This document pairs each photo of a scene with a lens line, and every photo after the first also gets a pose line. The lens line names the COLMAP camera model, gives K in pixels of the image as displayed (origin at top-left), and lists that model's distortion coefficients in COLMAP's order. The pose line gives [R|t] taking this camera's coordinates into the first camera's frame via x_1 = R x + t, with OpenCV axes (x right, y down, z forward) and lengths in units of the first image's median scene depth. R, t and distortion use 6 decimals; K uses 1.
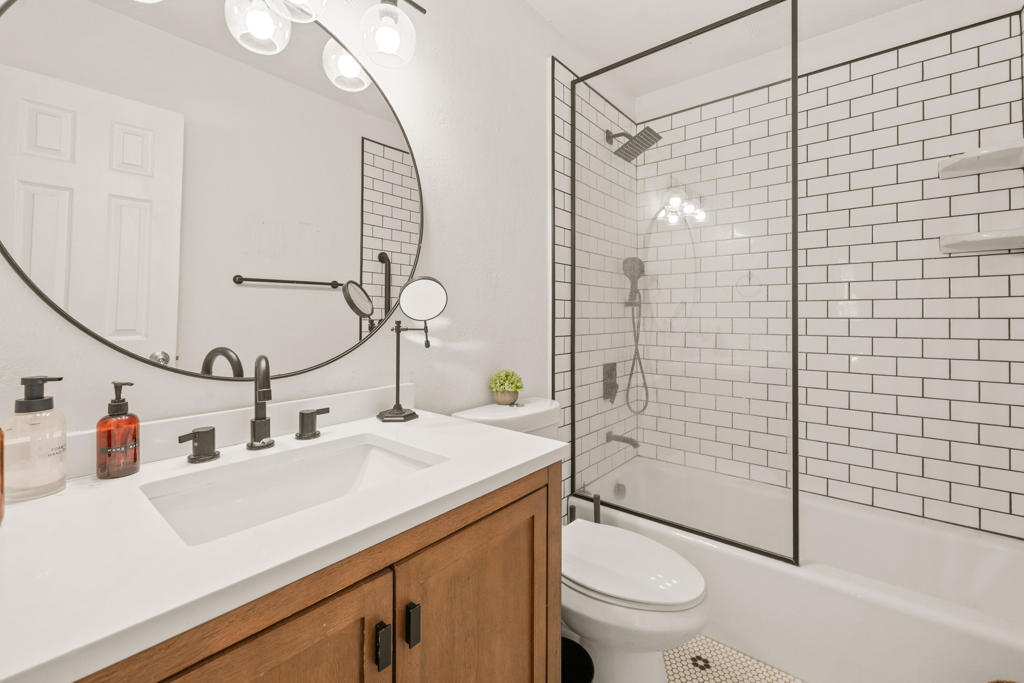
lens RADIAL K [[436.2, 0, 512.0], [0, 436.2, 319.4], [0, 0, 1]] dist [0.000928, 0.000047]
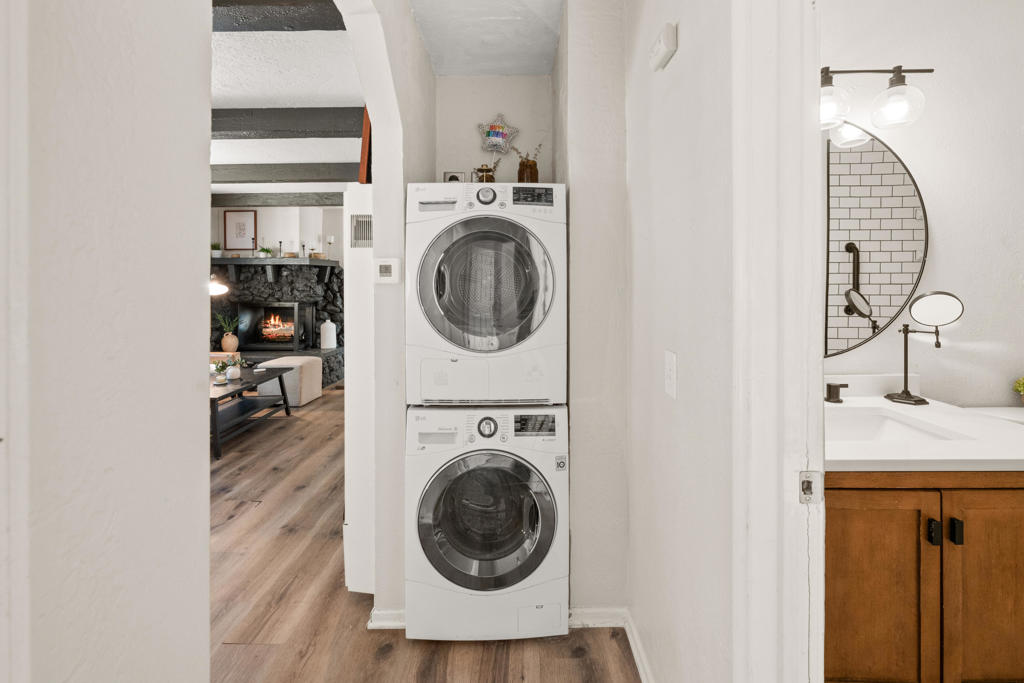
lens RADIAL K [[424.0, 0, 507.7], [0, 424.0, 290.1], [0, 0, 1]] dist [0.002535, -0.000399]
pose [[0.622577, -0.001850, -0.782557, -0.015976], [0.007521, 0.999965, 0.003619, -0.107938], [0.782523, -0.008139, 0.622569, -0.662881]]
